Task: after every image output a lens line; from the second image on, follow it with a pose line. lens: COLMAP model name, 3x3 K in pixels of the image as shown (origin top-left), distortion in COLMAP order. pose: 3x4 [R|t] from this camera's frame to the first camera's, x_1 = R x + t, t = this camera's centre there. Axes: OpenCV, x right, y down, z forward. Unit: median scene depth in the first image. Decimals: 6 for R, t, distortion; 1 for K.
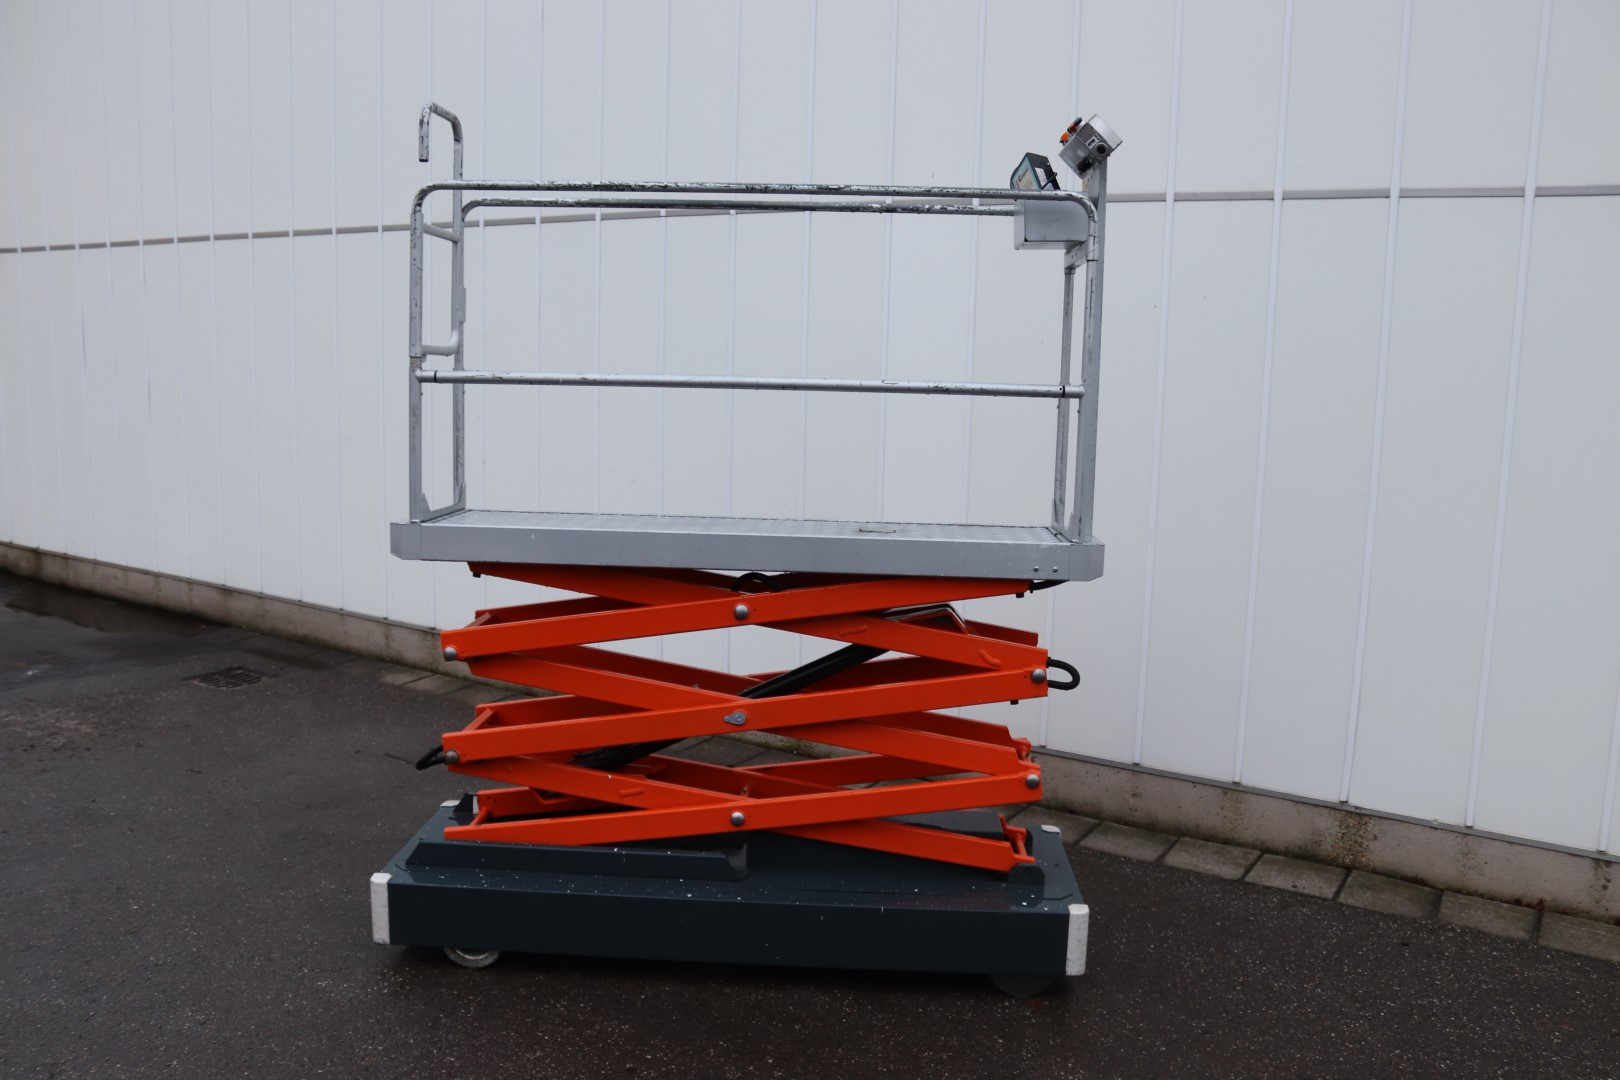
lens RADIAL K [[1359.8, 0, 817.8], [0, 1359.8, 557.8], [0, 0, 1]] dist [-0.155146, 0.140467]
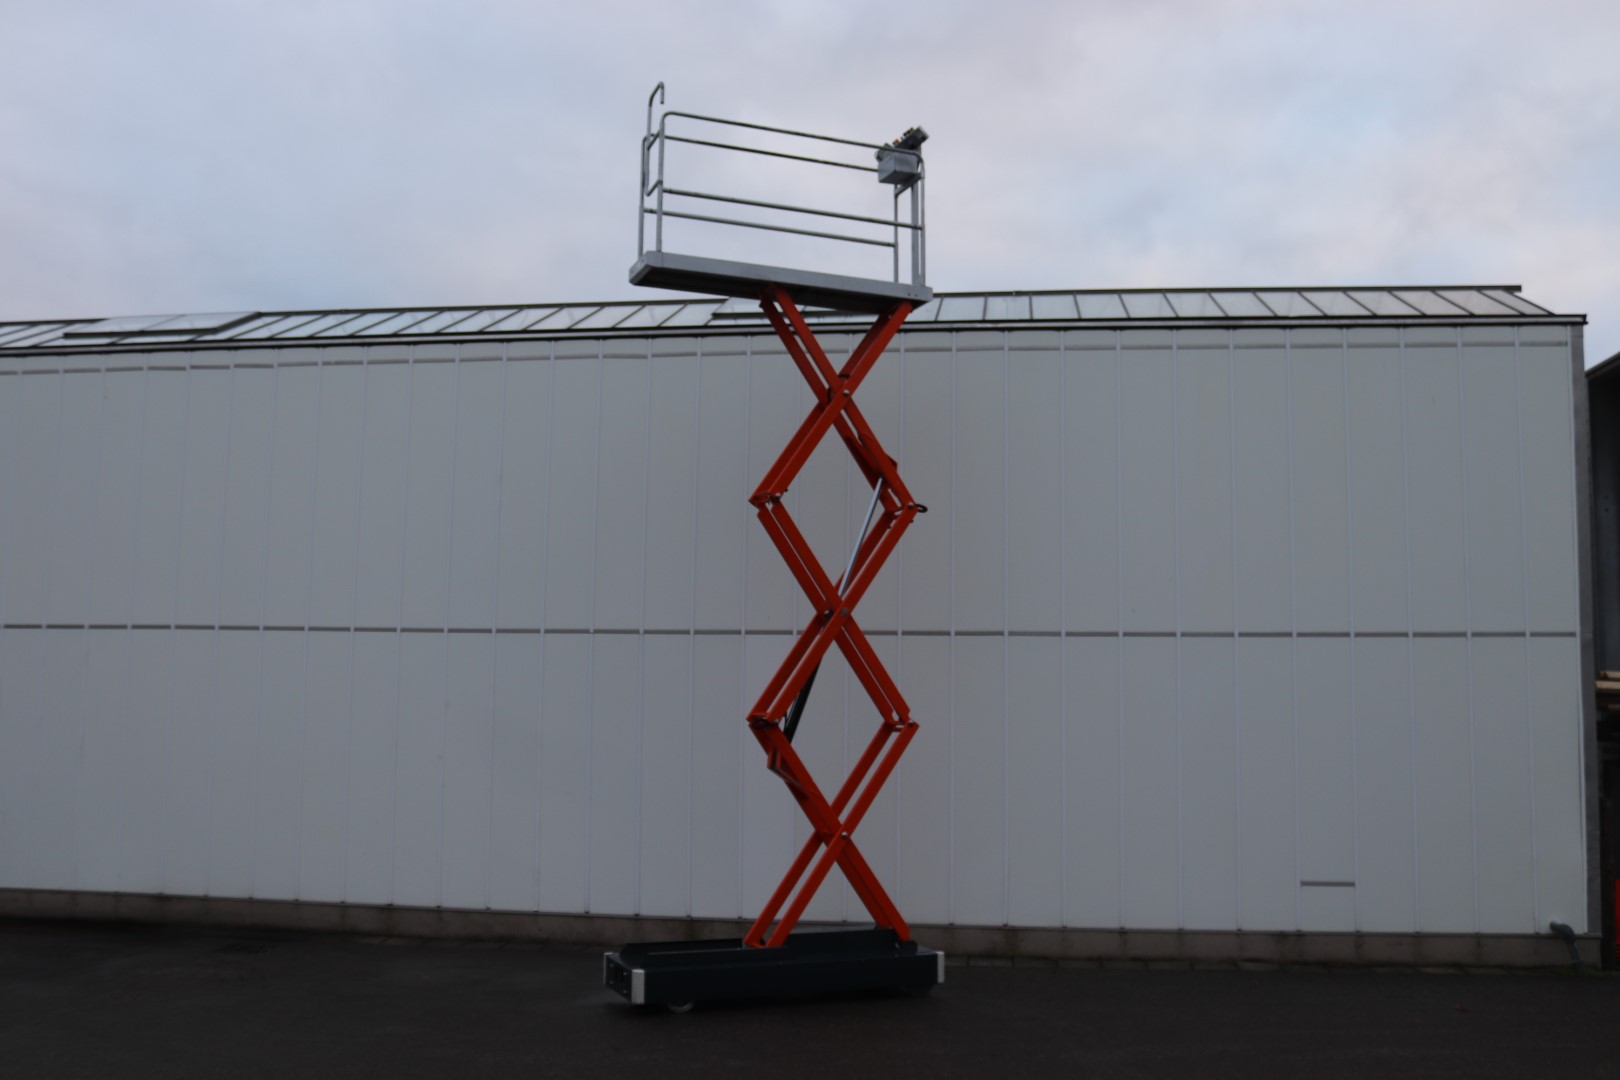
lens RADIAL K [[1494.6, 0, 808.7], [0, 1494.6, 559.9], [0, 0, 1]] dist [-0.140090, 0.137805]
pose [[0.905157, 0.023151, 0.424446, -1.035207], [0.079323, 0.971777, -0.222164, 0.146914], [-0.417610, 0.234762, 0.877775, -1.208373]]
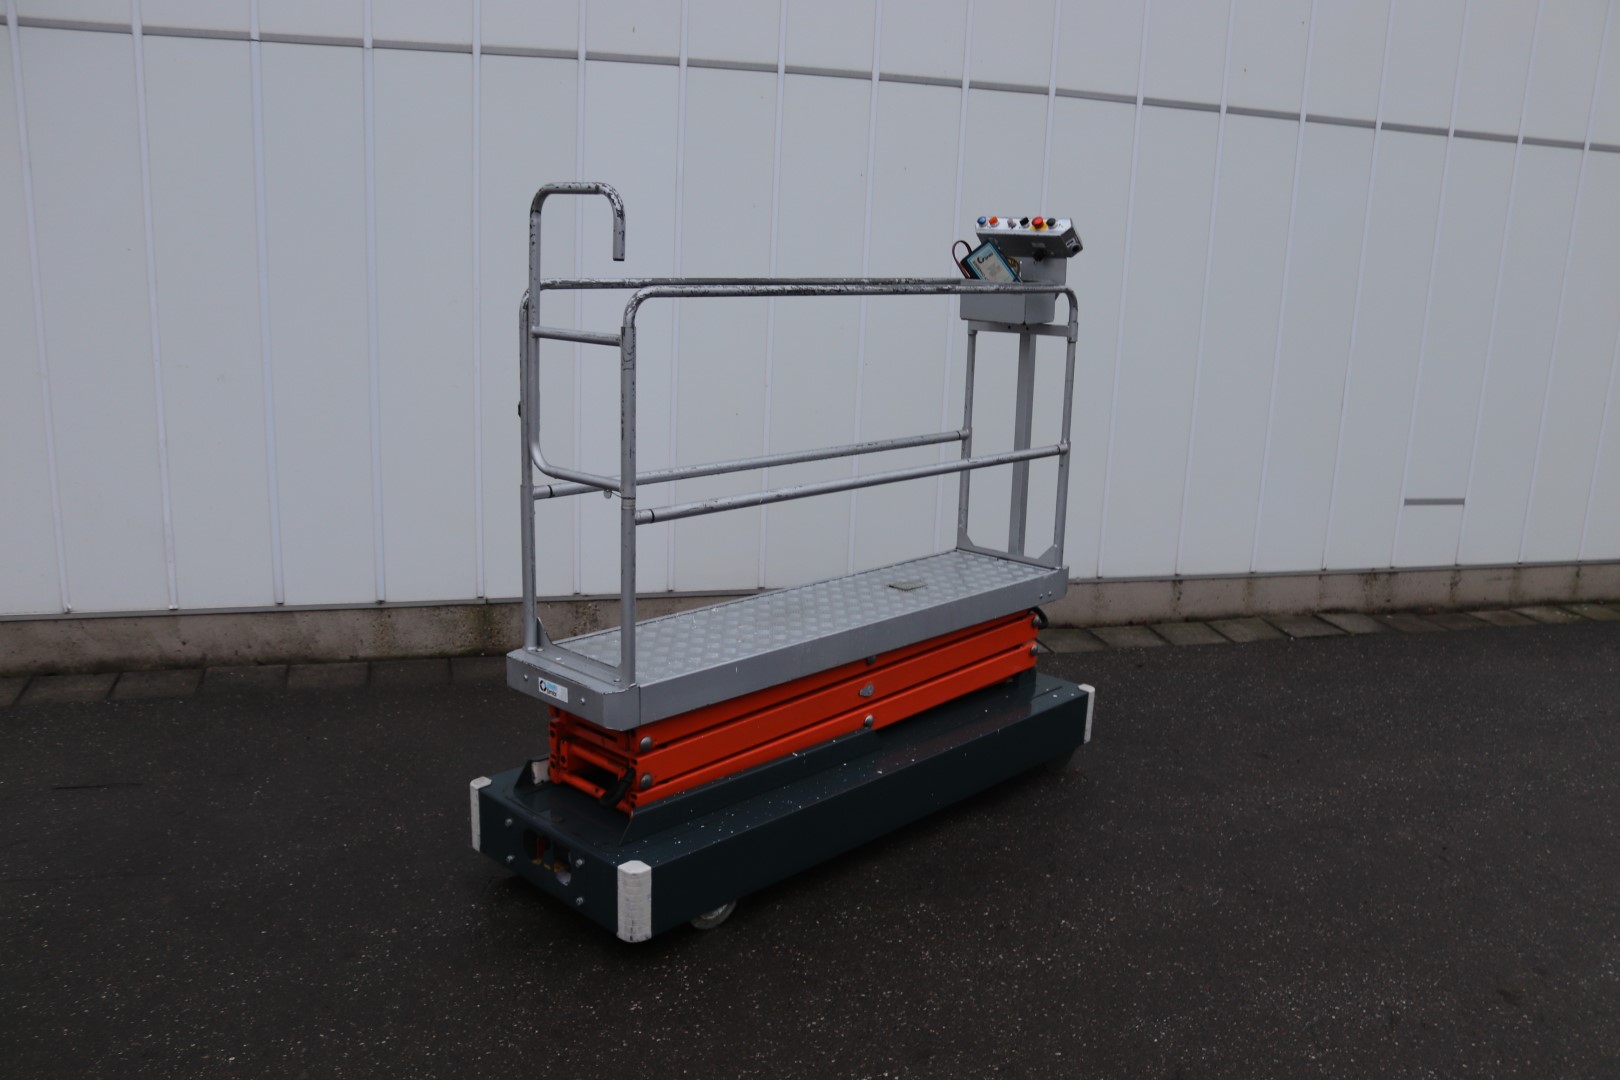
lens RADIAL K [[1359.8, 0, 817.8], [0, 1359.8, 557.8], [0, 0, 1]] dist [-0.155146, 0.140467]
pose [[0.656660, -0.181382, 0.732050, -0.810516], [0.090629, 0.982593, 0.162164, -0.075191], [-0.748721, -0.040142, 0.661669, 0.349426]]
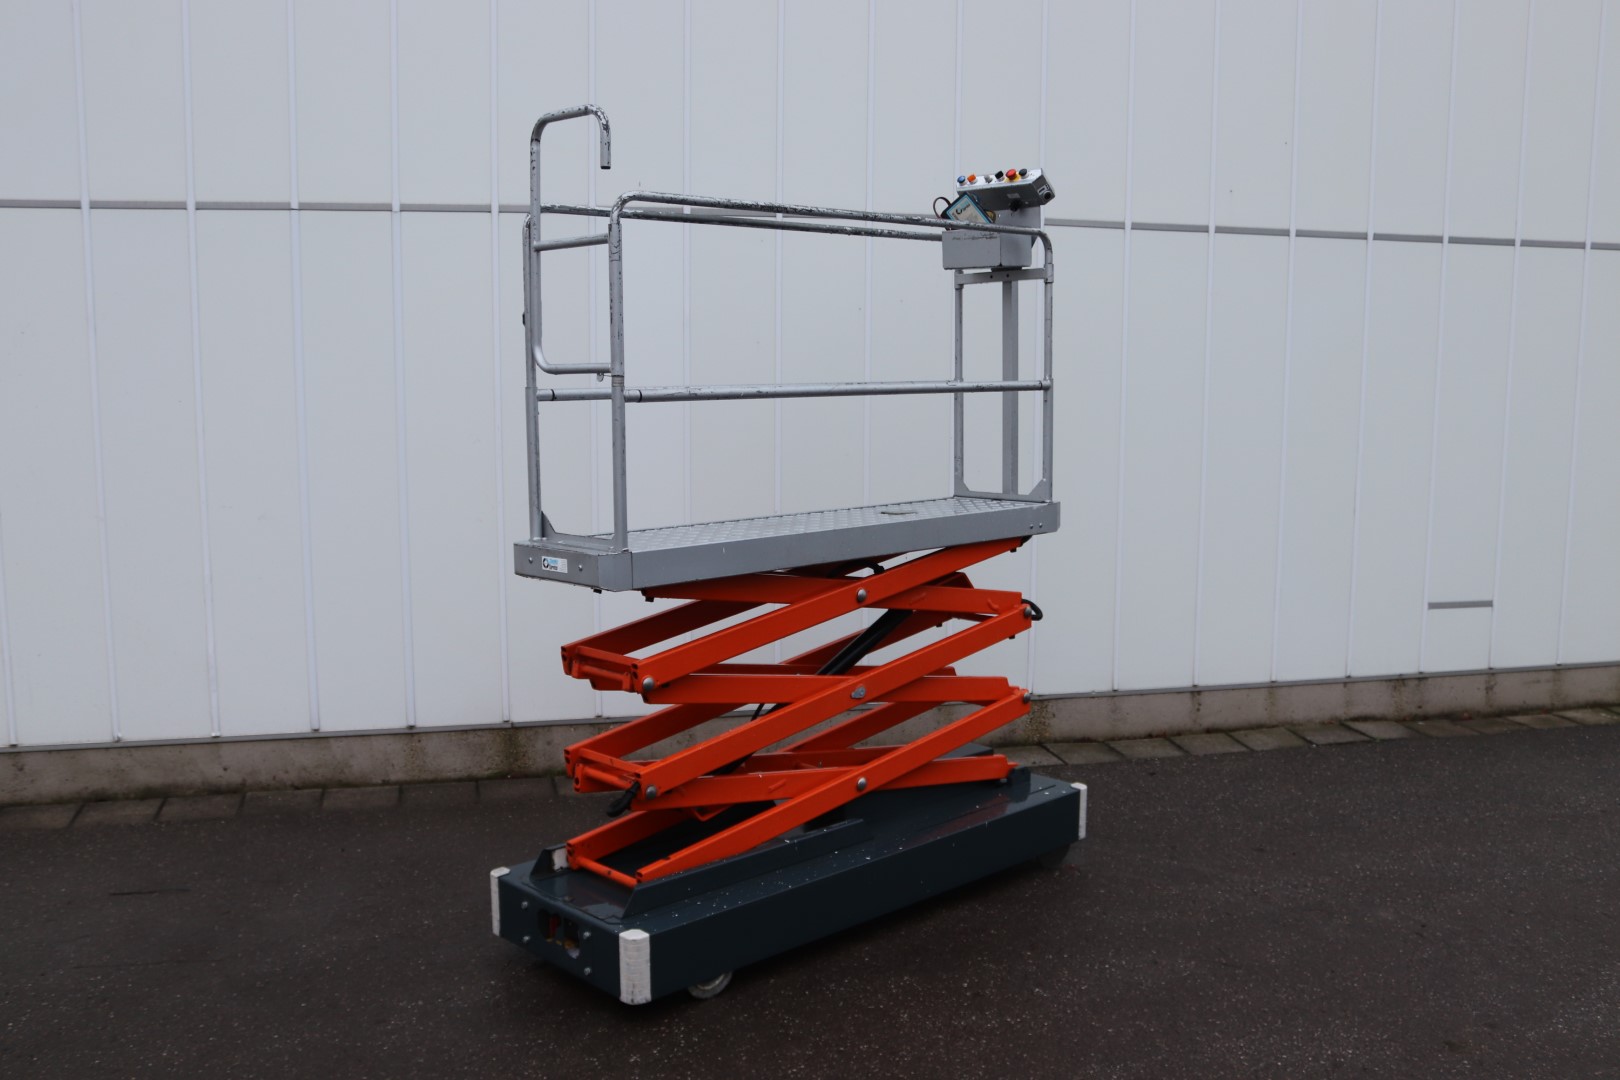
lens RADIAL K [[1494.6, 0, 808.7], [0, 1494.6, 559.9], [0, 0, 1]] dist [-0.140090, 0.137805]
pose [[0.692292, -0.126002, 0.710532, -0.917038], [0.125366, 0.990665, 0.053532, -0.057789], [-0.710644, 0.052017, 0.701626, 0.166466]]
